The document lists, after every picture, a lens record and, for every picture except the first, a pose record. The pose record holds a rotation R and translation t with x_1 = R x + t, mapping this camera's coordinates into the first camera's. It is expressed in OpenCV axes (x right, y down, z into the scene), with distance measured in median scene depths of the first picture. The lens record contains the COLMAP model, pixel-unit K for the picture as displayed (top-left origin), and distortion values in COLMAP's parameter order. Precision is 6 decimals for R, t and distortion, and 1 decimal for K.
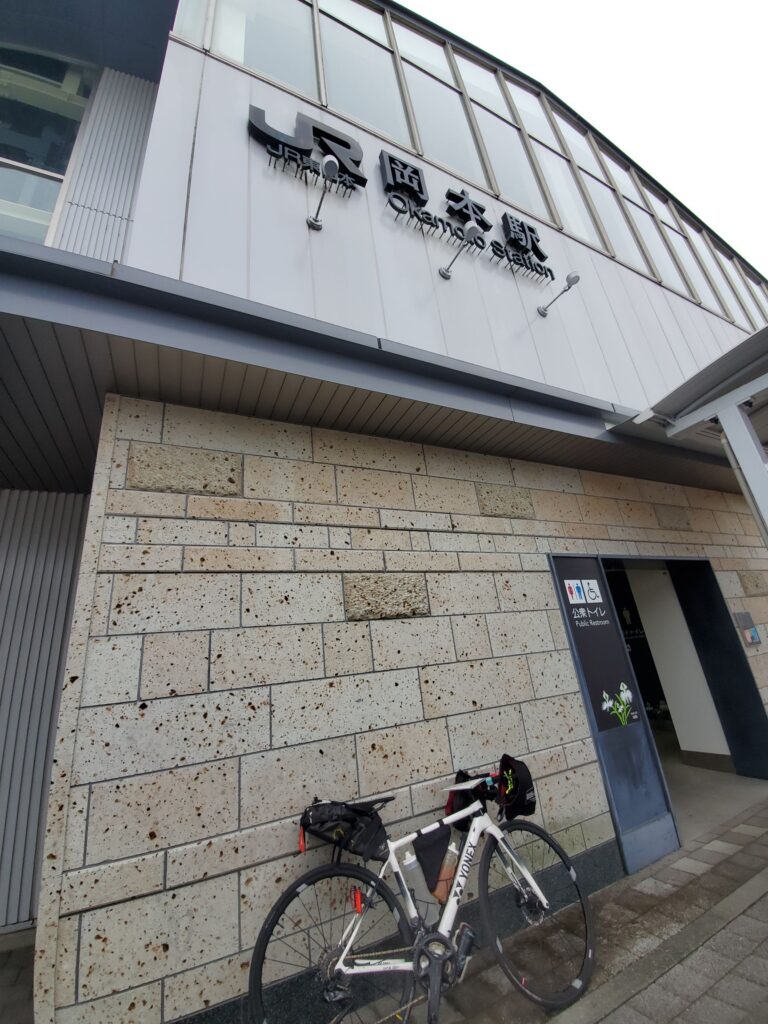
lens RADIAL K [[404.4, 0, 384.0], [0, 404.4, 512.0], [0, 0, 1]] dist [0.000970, -0.012186]
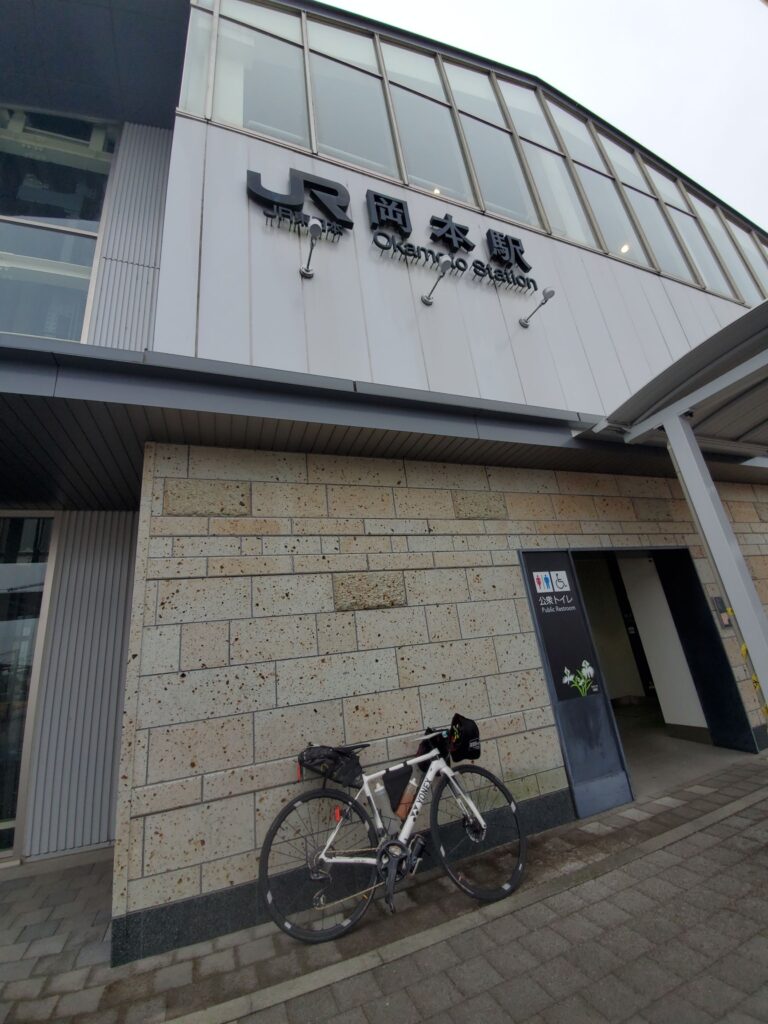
lens RADIAL K [[404.4, 0, 384.0], [0, 404.4, 512.0], [0, 0, 1]] dist [0.000970, -0.012186]
pose [[0.996004, -0.034161, -0.082520, 0.167545], [0.036924, 0.998800, 0.032186, -0.073739], [0.081321, -0.035104, 0.996070, -0.229392]]
